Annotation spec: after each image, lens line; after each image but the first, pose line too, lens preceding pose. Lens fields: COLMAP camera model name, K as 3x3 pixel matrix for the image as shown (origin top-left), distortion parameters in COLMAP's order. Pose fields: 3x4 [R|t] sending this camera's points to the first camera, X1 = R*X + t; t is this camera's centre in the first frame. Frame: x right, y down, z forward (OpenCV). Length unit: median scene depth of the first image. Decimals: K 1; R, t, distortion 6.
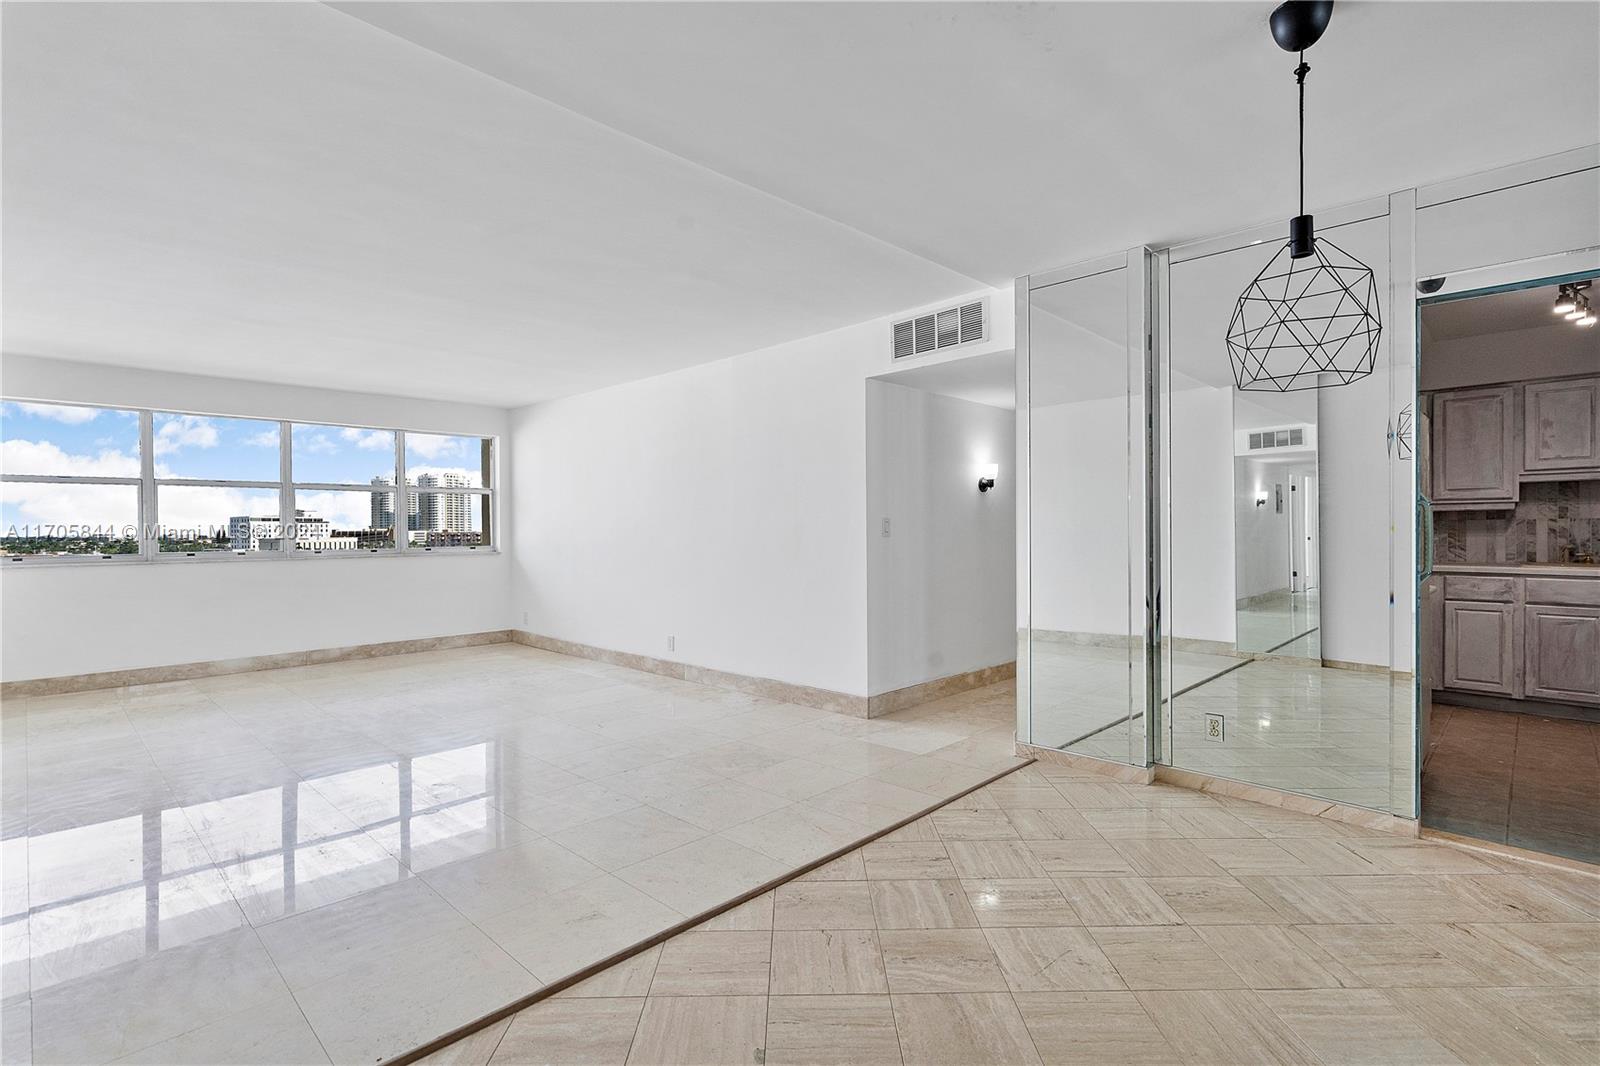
lens RADIAL K [[759.6, 0, 796.2], [0, 759.6, 535.4], [0, 0, 1]] dist [-0.000866, 0.000157]
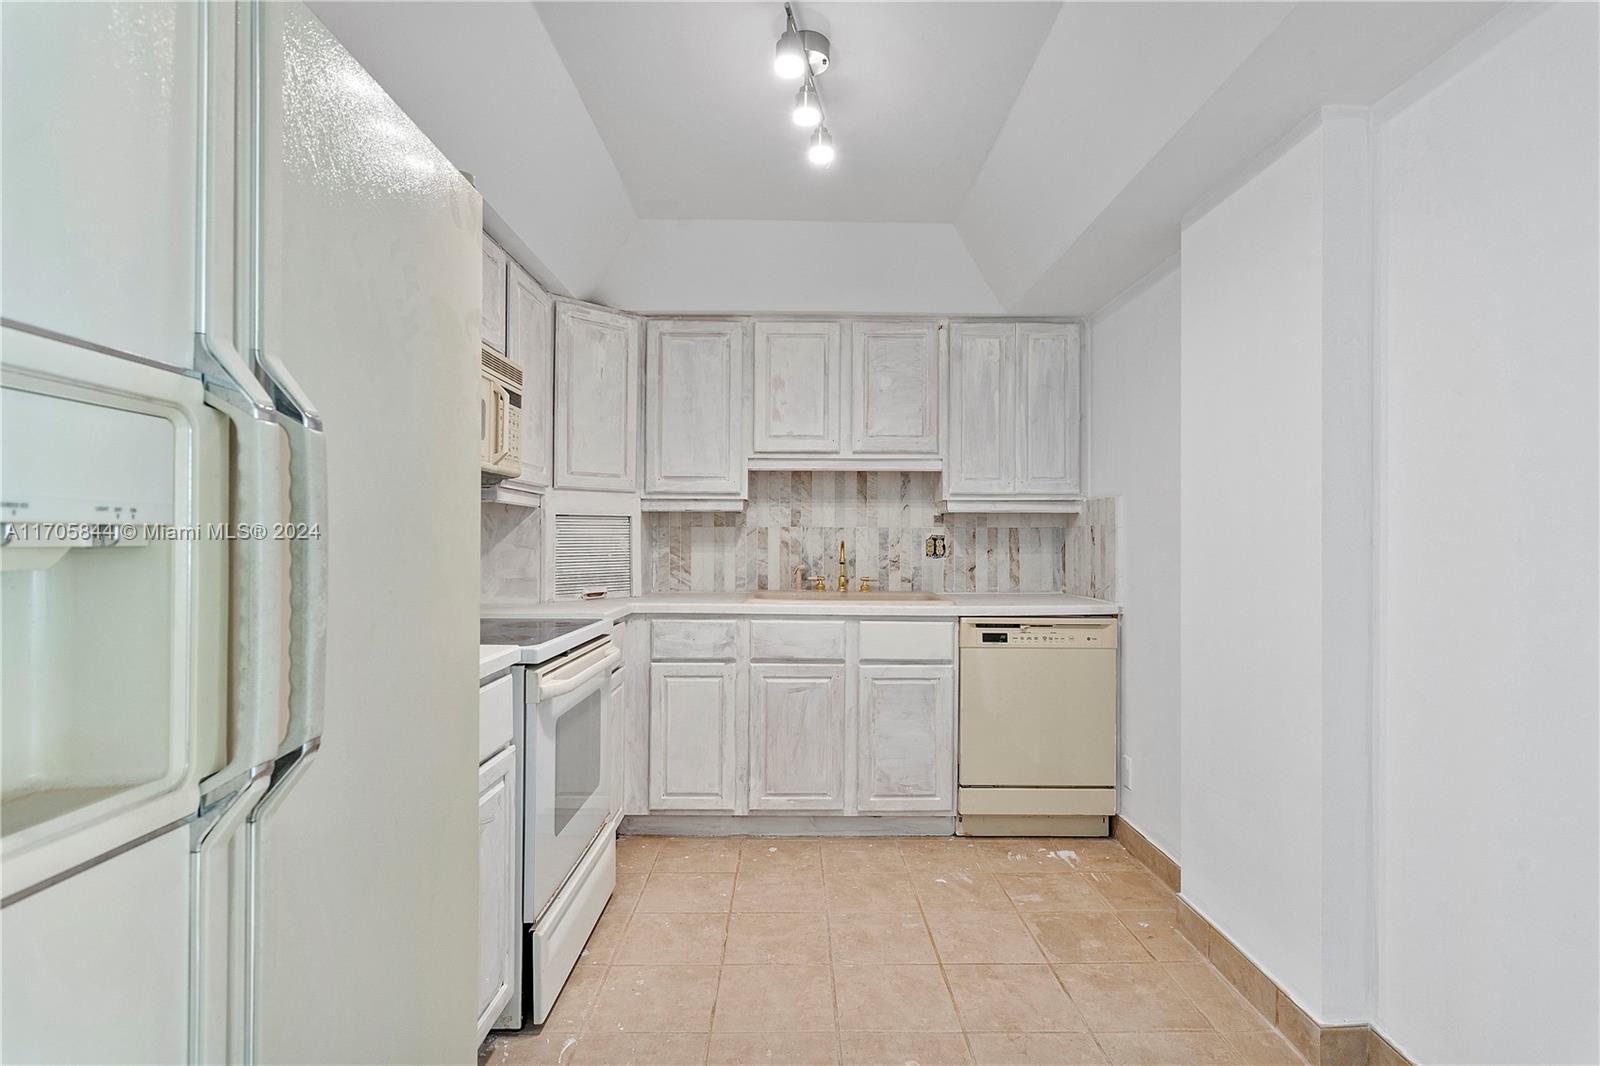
lens RADIAL K [[763.6, 0, 795.0], [0, 763.6, 535.3], [0, 0, 1]] dist [0.001108, 0.000369]
pose [[0.712577, 0.012333, 0.701485, 0.520498], [-0.004647, 0.999907, -0.012859, -0.005311], [-0.701578, 0.005903, 0.712568, 0.502798]]
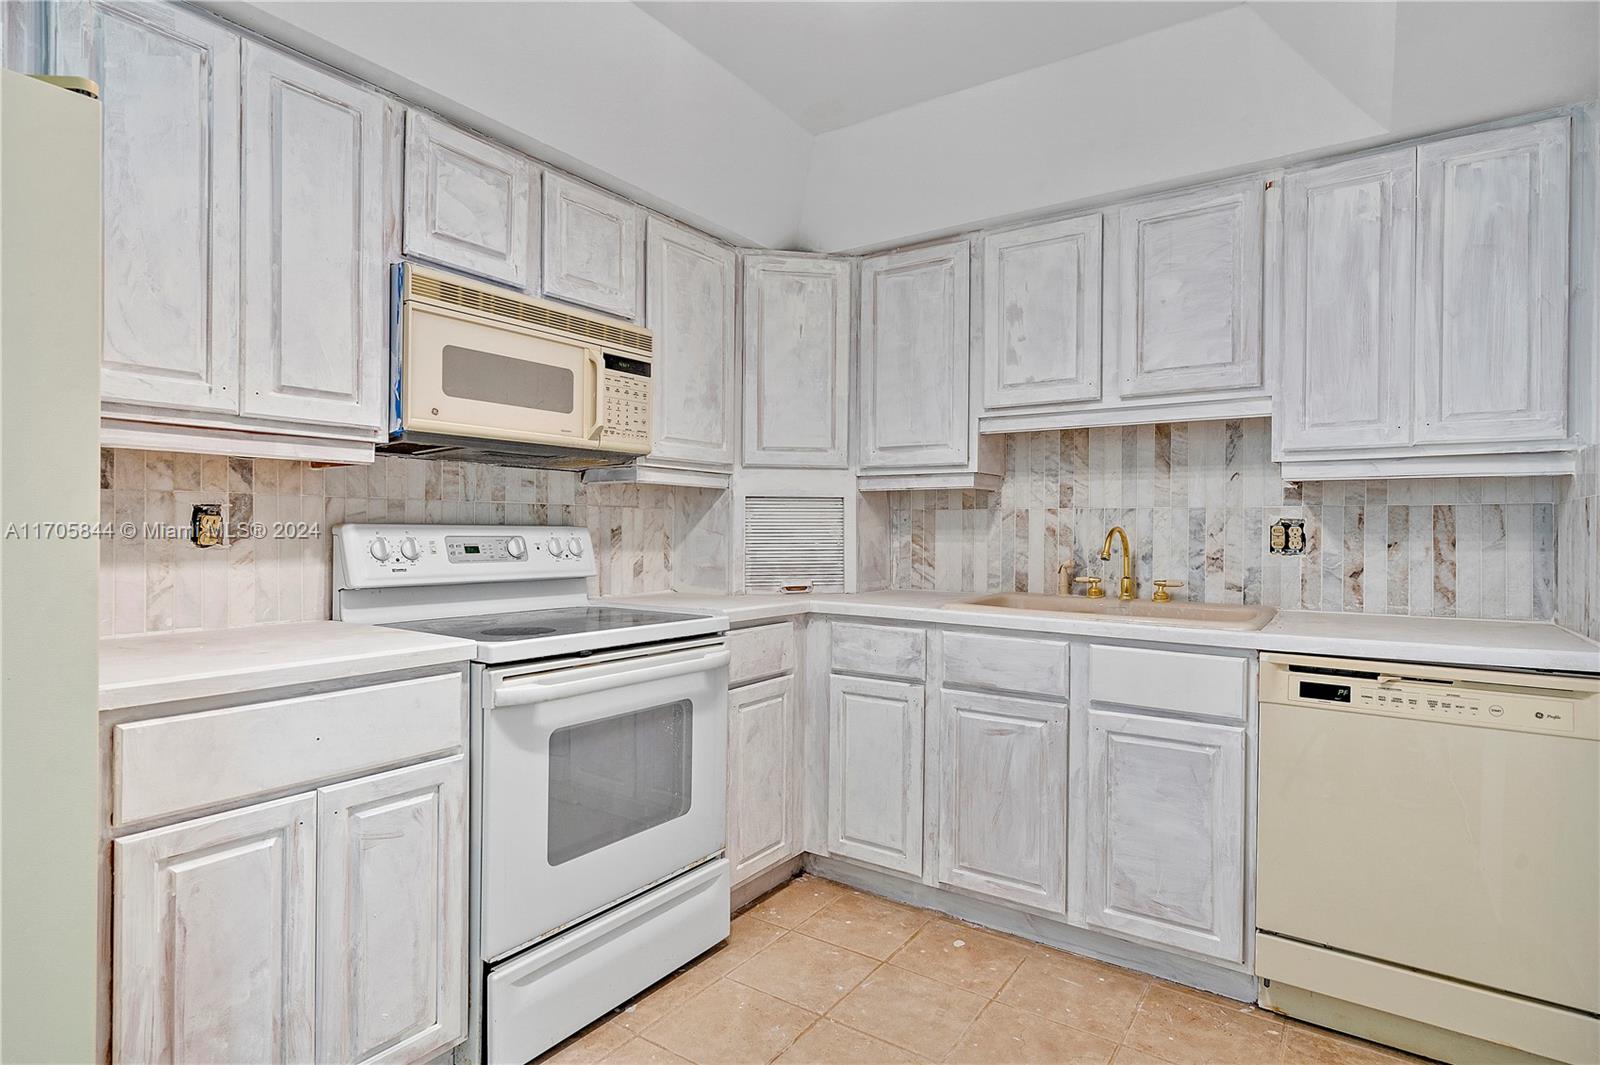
lens RADIAL K [[807.8, 0, 836.5], [0, 807.8, 532.4], [0, 0, 1]] dist [0.005297, 0.000845]
pose [[0.983371, 0.011908, 0.181217, 0.766719], [-0.011982, 0.999928, -0.000685, -0.003571], [-0.181212, -0.001498, 0.983443, 0.495660]]
